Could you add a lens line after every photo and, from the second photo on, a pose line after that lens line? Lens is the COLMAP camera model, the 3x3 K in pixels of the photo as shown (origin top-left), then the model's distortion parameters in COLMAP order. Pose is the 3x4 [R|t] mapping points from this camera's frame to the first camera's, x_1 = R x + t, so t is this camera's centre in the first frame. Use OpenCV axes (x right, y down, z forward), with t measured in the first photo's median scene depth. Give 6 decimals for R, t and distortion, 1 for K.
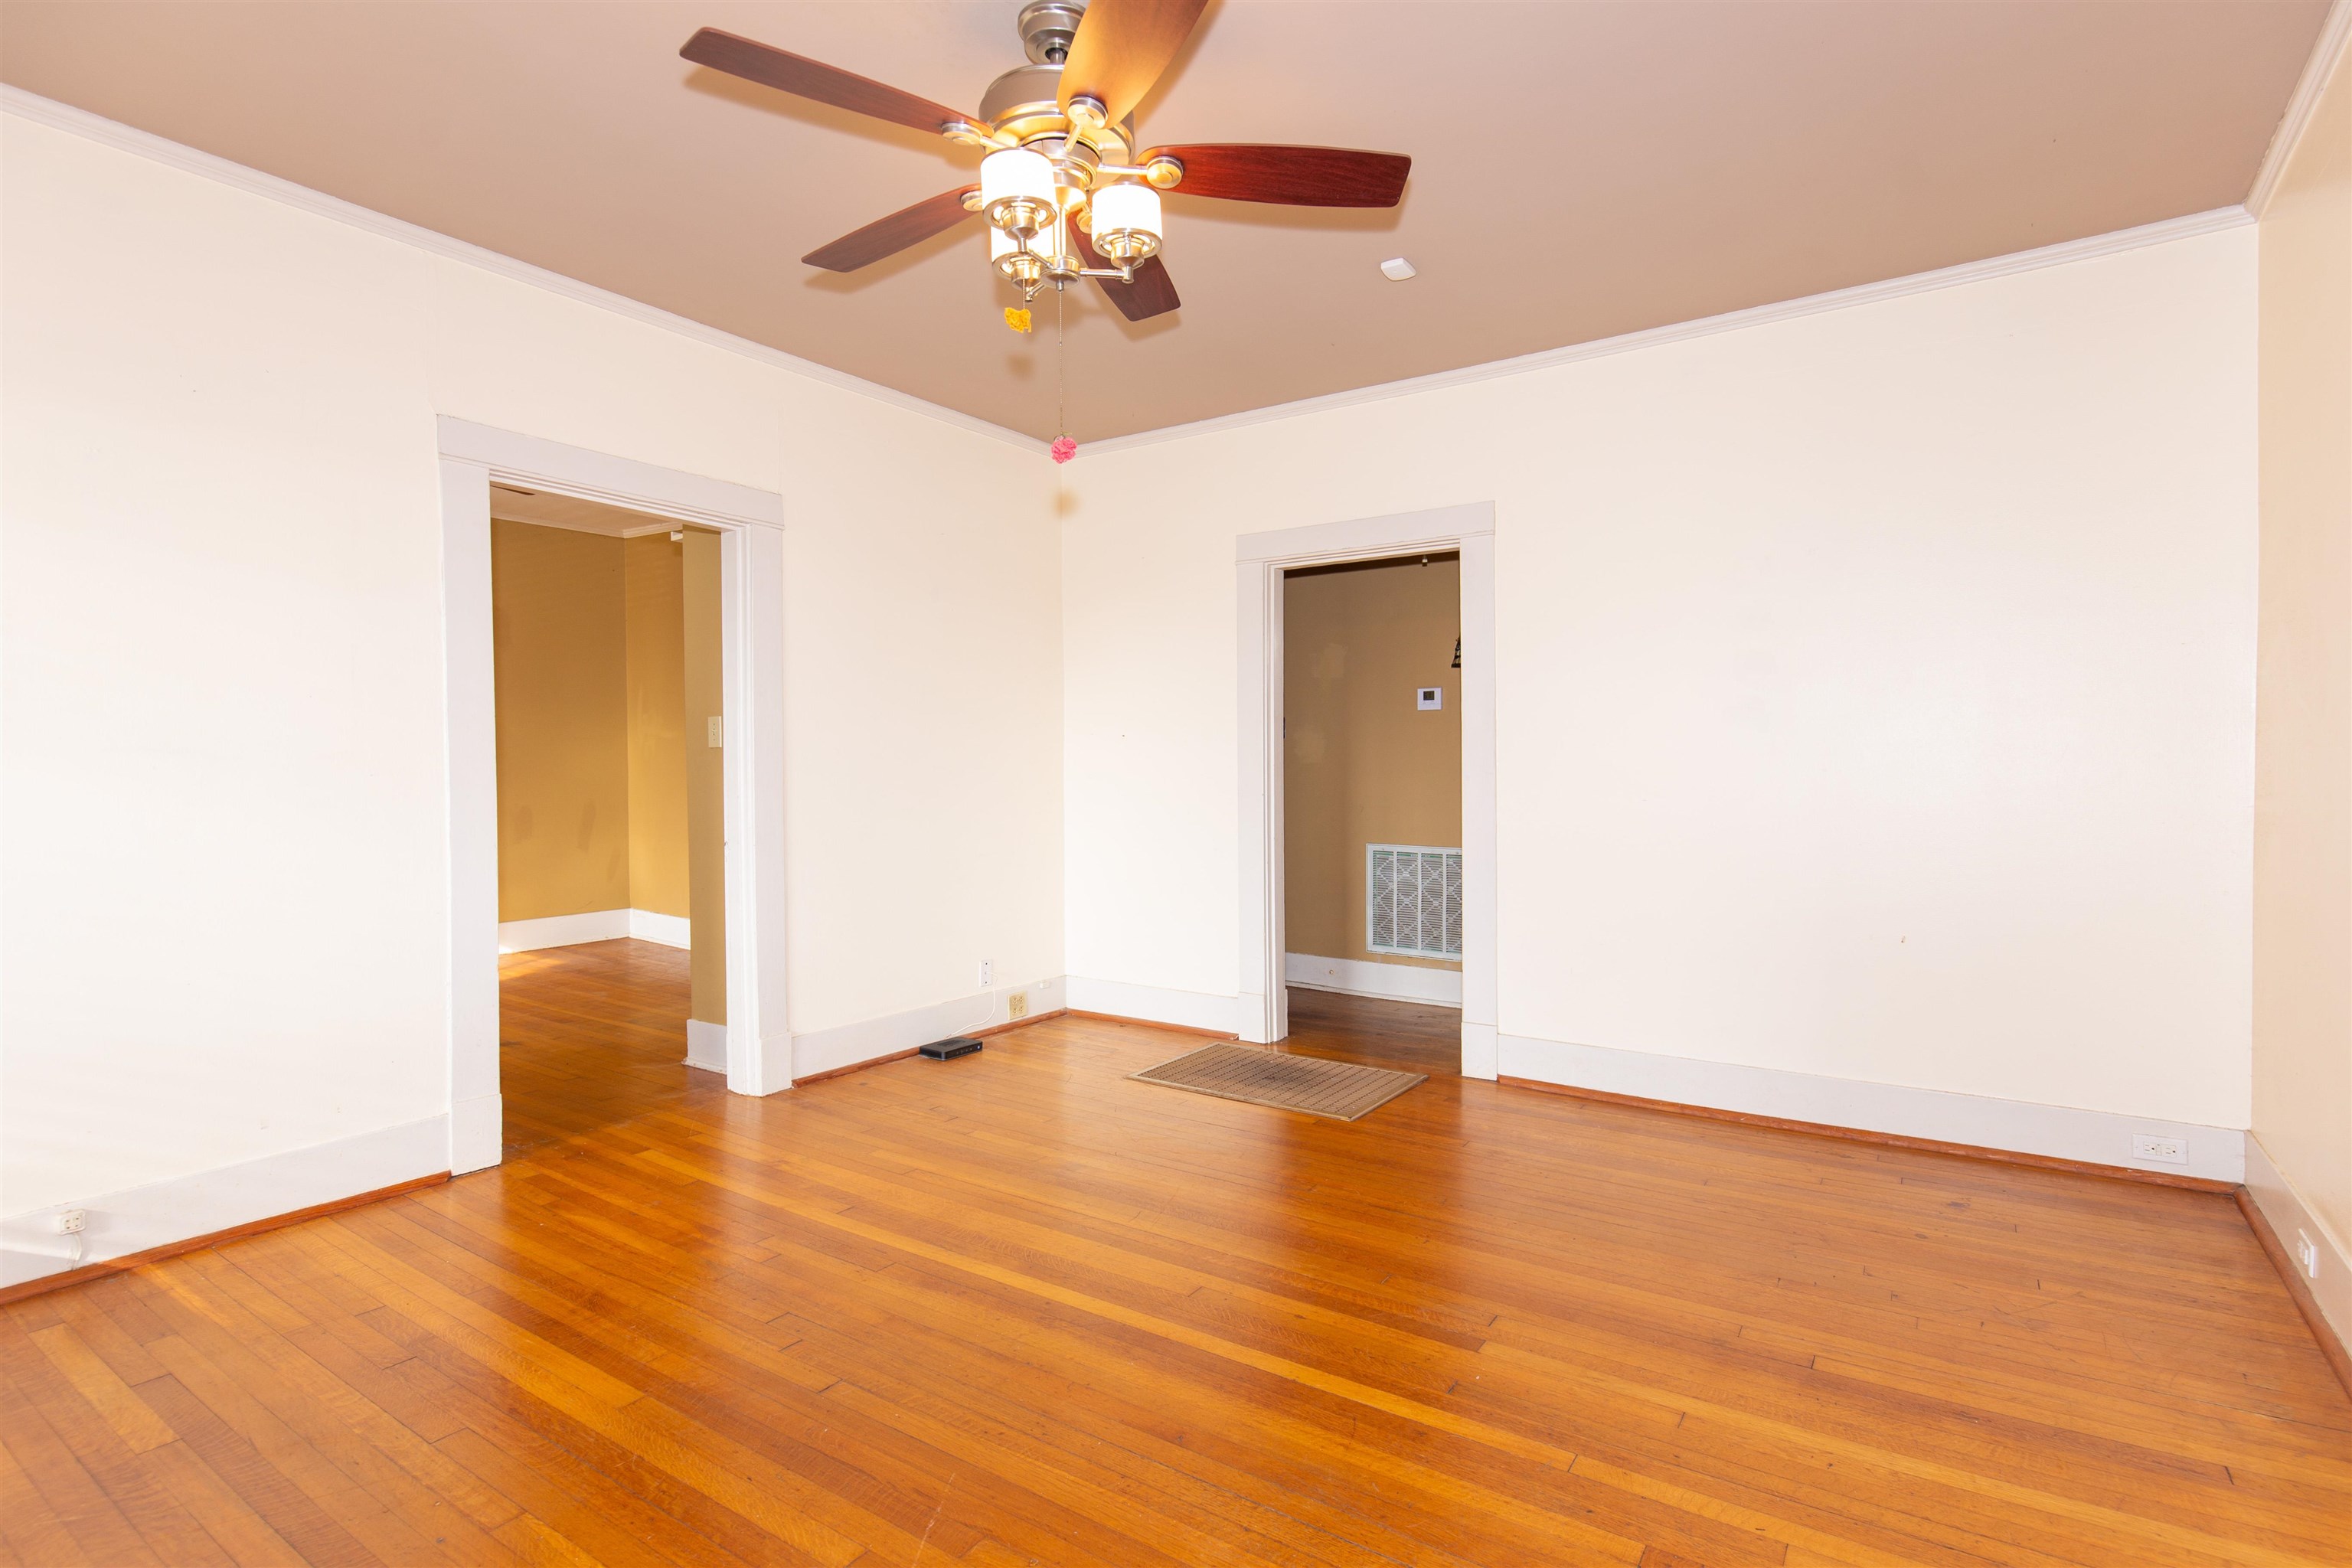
lens RADIAL K [[1099.7, 0, 1268.8], [0, 1099.7, 769.9], [0, 0, 1]] dist [-0.001217, -0.000512]
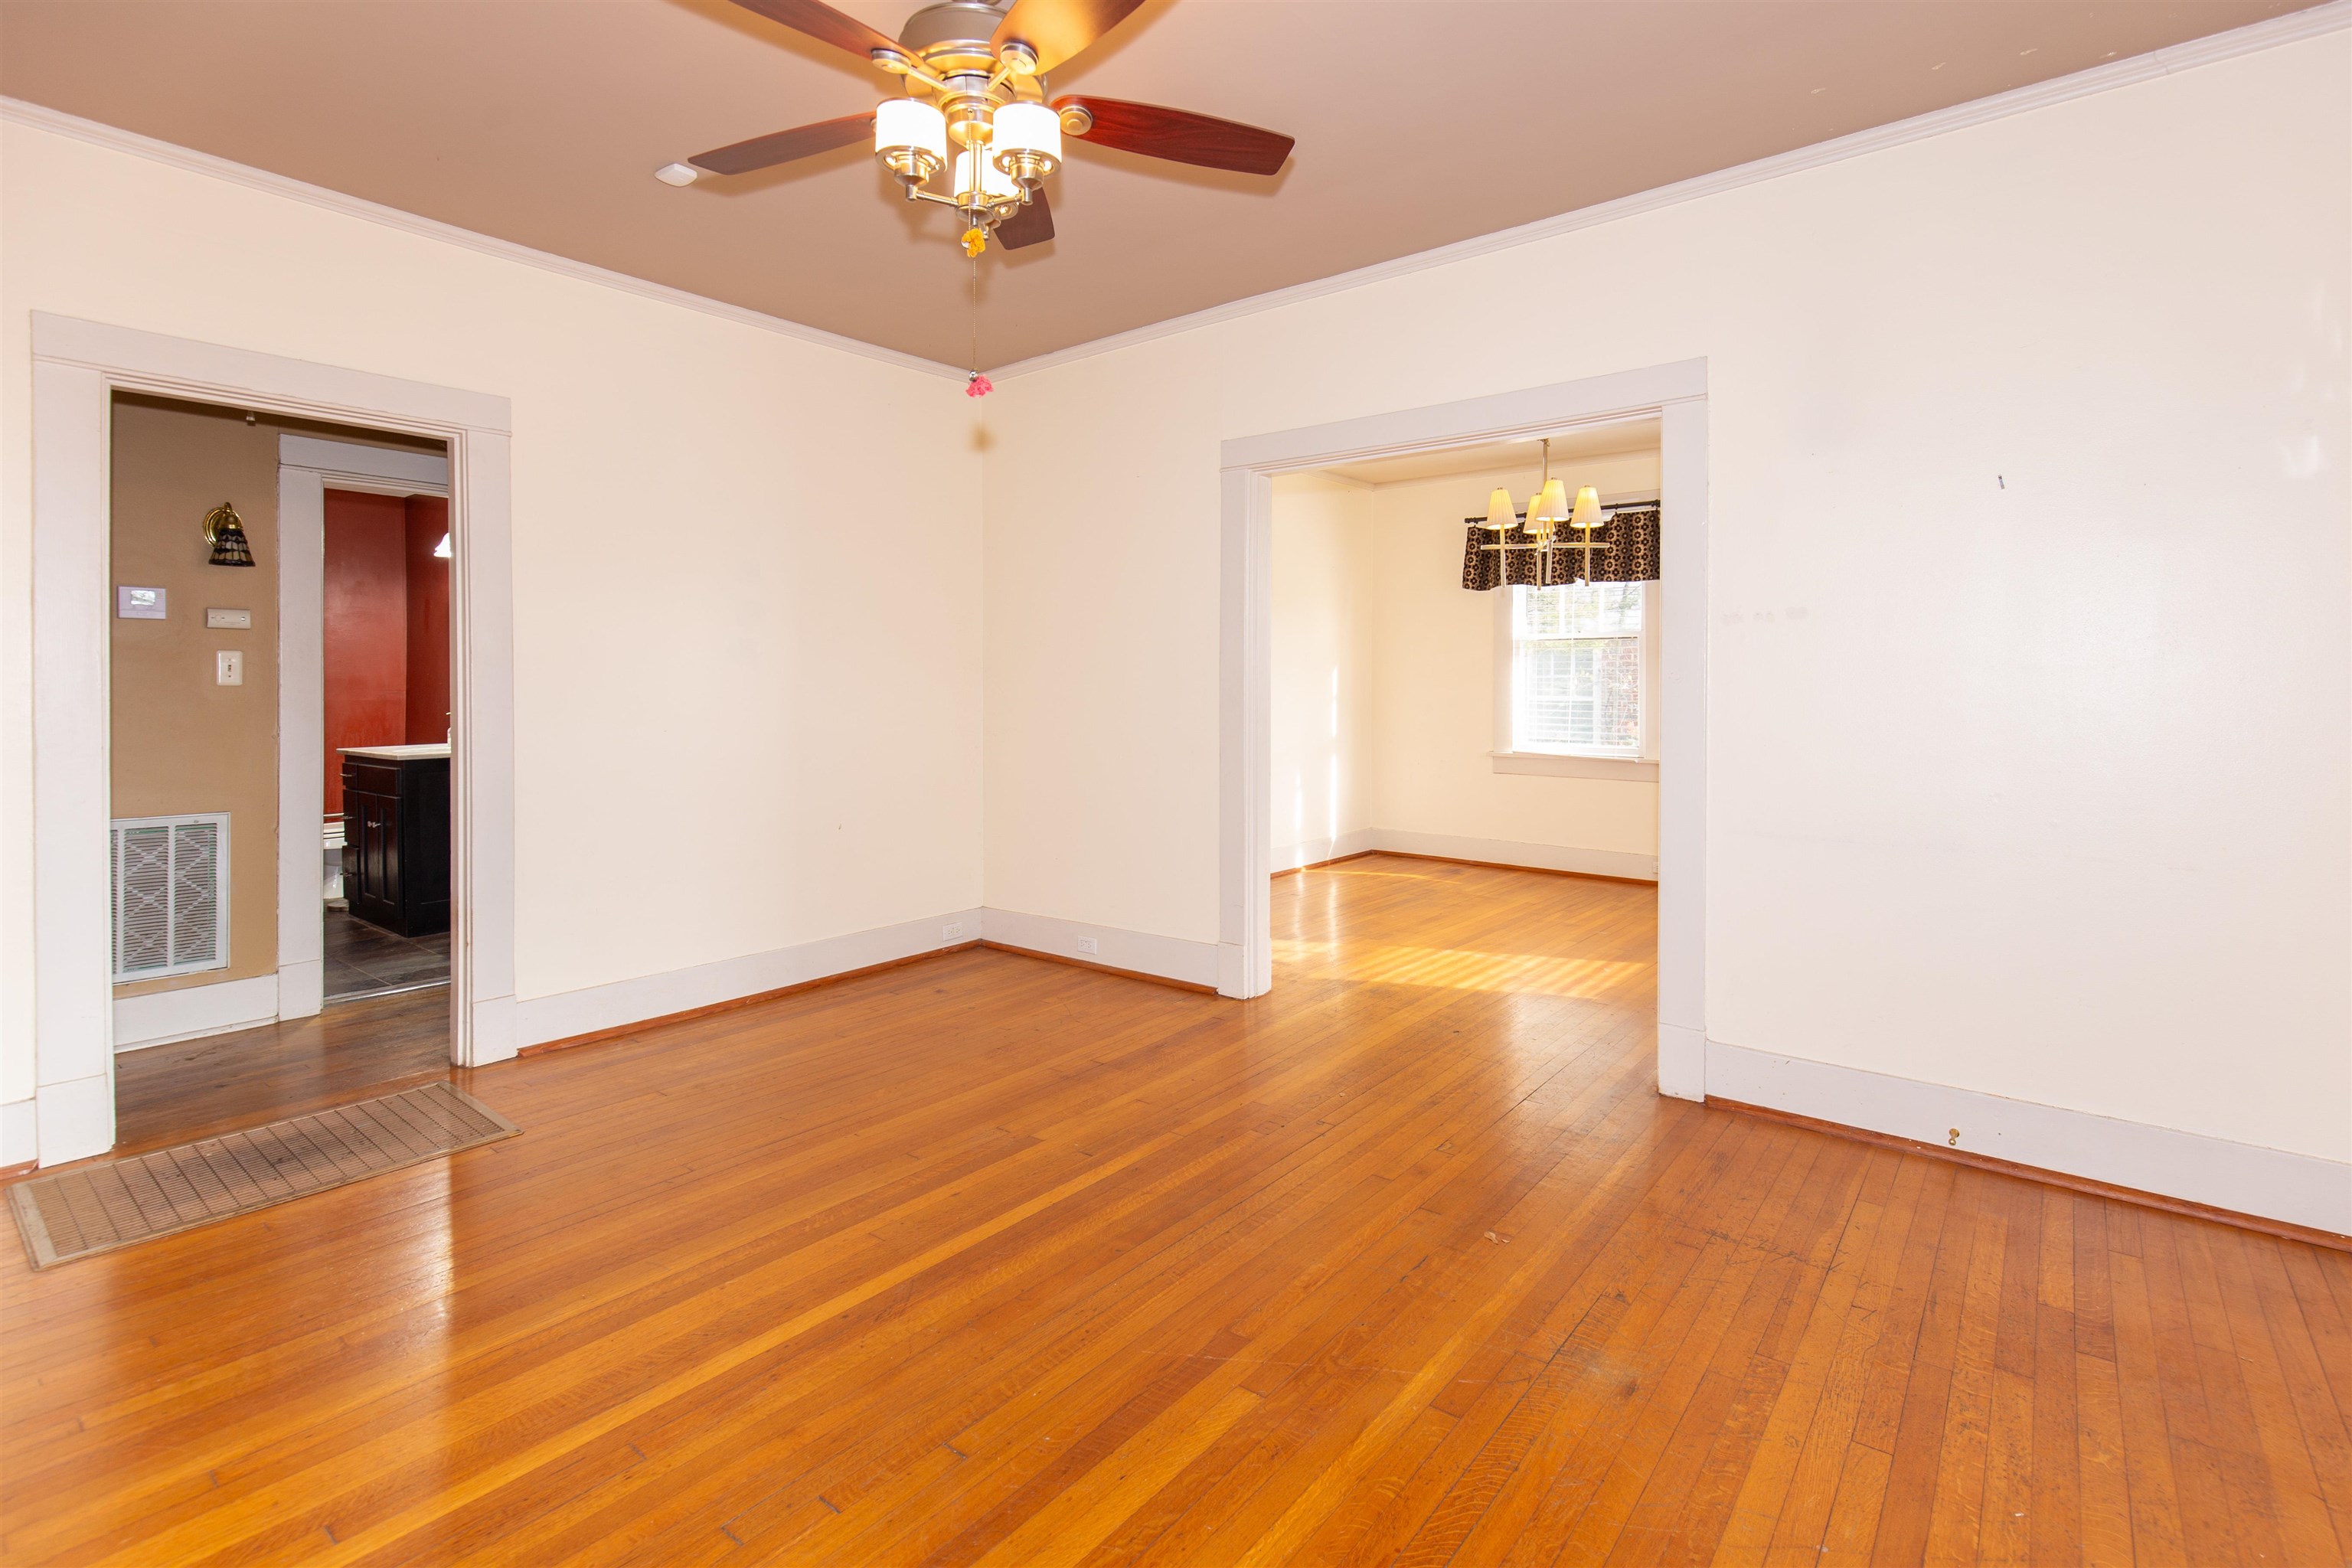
lens RADIAL K [[1116.4, 0, 1163.0], [0, 1116.4, 699.1], [0, 0, 1]] dist [0.001740, 0.000194]
pose [[0.142628, -0.012543, 0.989697, -0.922515], [0.009573, 0.999890, 0.011293, -0.012941], [-0.989730, 0.007864, 0.142733, 0.548325]]
